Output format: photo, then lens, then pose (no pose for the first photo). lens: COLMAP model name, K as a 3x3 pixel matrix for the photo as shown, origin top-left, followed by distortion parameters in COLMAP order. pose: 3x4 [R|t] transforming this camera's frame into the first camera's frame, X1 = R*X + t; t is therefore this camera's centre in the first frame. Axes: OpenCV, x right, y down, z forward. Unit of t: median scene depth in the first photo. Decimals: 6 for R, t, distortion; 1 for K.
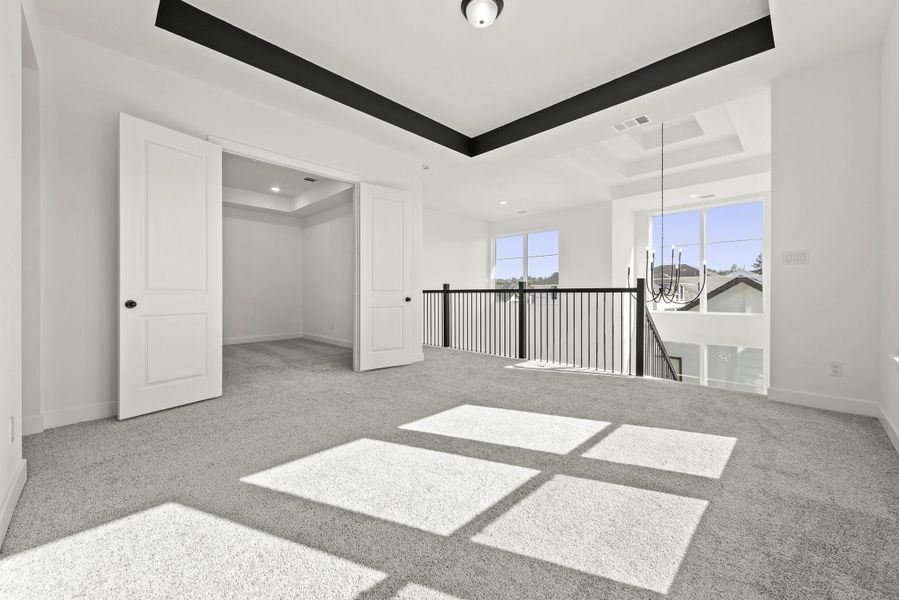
lens RADIAL K [[354.7, 0, 455.9], [0, 354.7, 304.7], [0, 0, 1]] dist [0.016956, -0.005647]
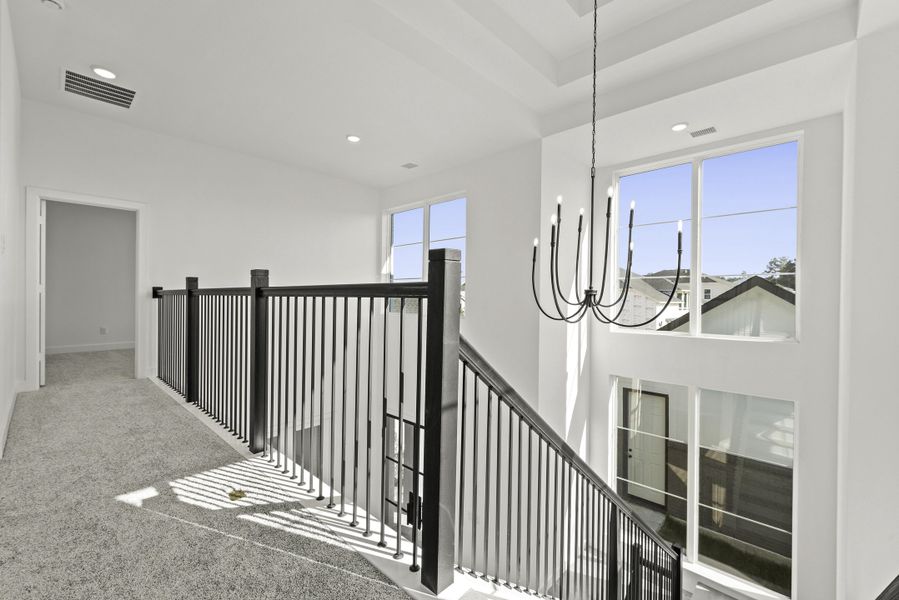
lens RADIAL K [[386.7, 0, 448.9], [0, 386.7, 311.1], [0, 0, 1]] dist [-0.000677, -0.000108]
pose [[0.999826, 0.015220, 0.010794, 0.273280], [-0.015256, 0.999878, 0.003267, -0.013169], [-0.010743, -0.003431, 0.999936, 0.357993]]
